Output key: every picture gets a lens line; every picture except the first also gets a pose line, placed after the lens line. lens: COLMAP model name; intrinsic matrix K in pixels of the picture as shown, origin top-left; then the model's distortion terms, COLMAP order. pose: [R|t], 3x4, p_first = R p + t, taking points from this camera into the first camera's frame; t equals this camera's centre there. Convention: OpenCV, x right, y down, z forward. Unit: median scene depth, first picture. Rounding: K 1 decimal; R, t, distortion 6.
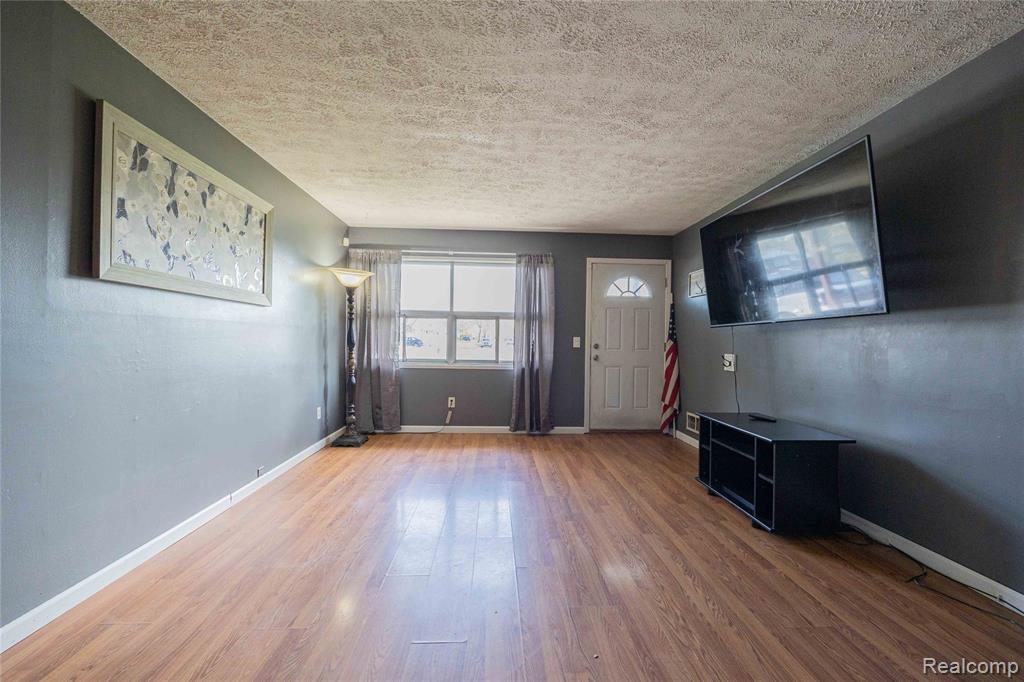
lens RADIAL K [[407.5, 0, 514.1], [0, 407.5, 341.0], [0, 0, 1]] dist [-0.005304, 0.000440]
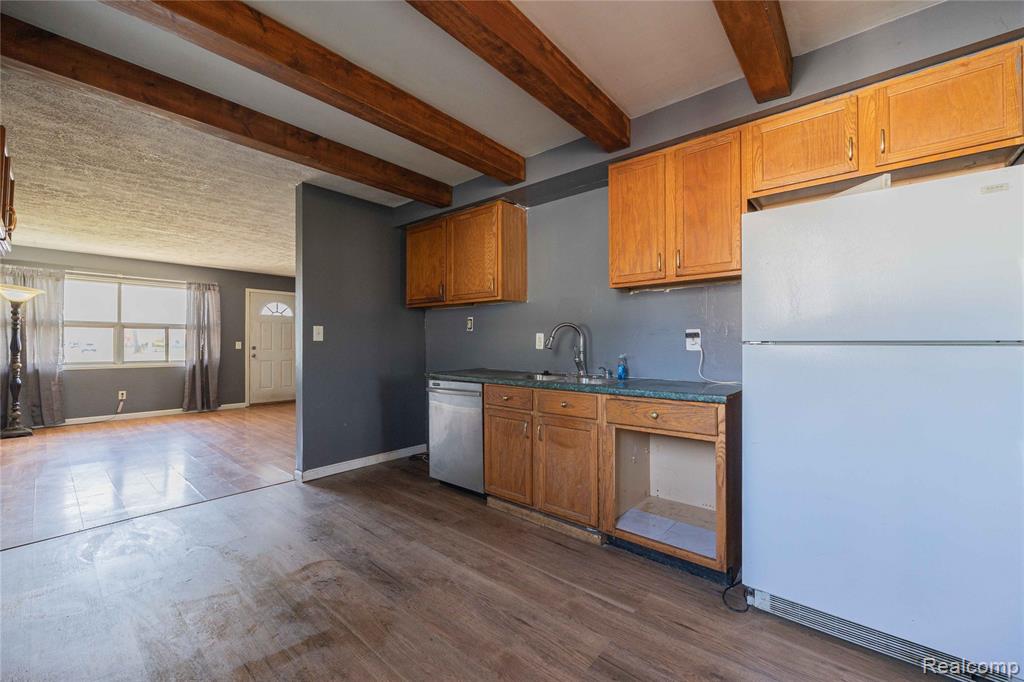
lens RADIAL K [[407.5, 0, 513.3], [0, 407.5, 341.5], [0, 0, 1]] dist [-0.005304, 0.000440]
pose [[0.688456, -0.010442, 0.725203, -0.348139], [0.012168, 0.999922, 0.002846, -0.004534], [-0.725176, 0.006865, 0.688530, -1.110933]]
